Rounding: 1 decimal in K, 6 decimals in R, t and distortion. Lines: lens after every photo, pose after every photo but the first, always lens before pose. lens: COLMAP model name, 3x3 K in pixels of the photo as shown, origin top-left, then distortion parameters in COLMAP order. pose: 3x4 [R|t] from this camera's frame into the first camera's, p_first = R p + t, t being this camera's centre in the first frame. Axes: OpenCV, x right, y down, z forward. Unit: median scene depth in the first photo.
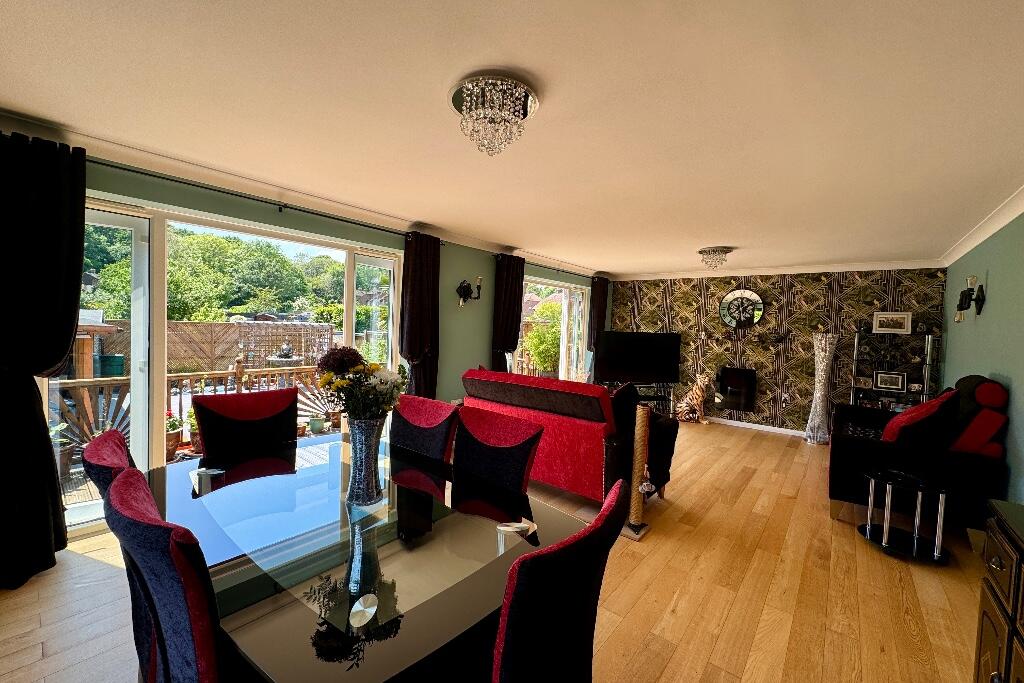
lens RADIAL K [[409.8, 0, 513.2], [0, 409.8, 340.8], [0, 0, 1]] dist [0.001477, -0.000575]
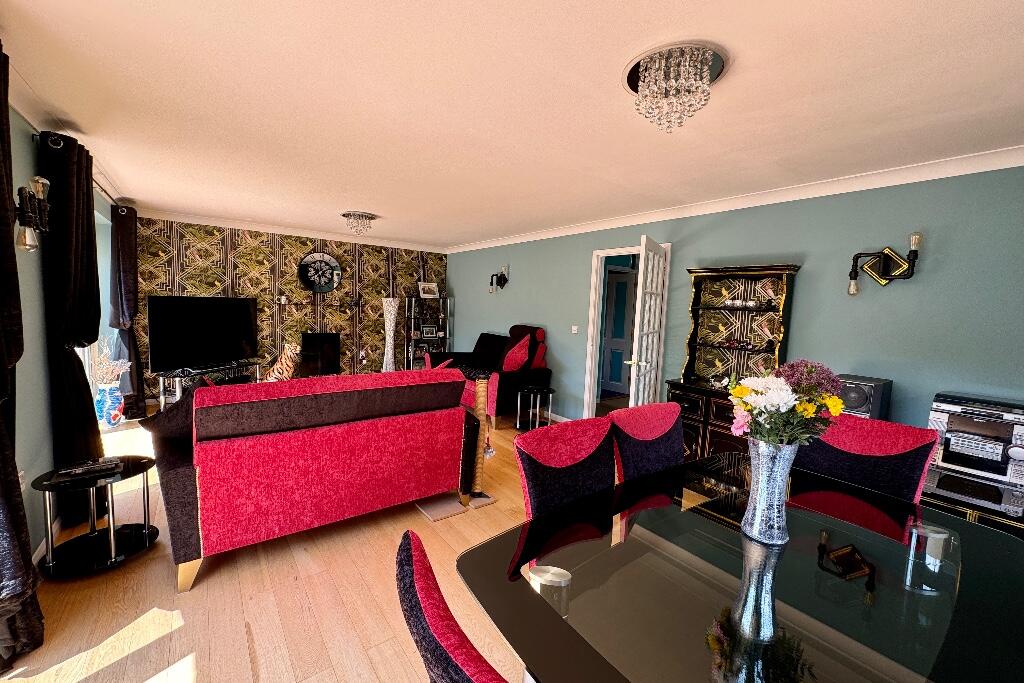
lens RADIAL K [[409.8, 0, 514.0], [0, 409.8, 343.1], [0, 0, 1]] dist [0.001477, -0.000575]
pose [[0.227987, -0.119840, 0.966261, -0.370760], [0.006036, 0.992551, 0.121676, -0.031848], [-0.973645, -0.021908, 0.227012, 0.374222]]
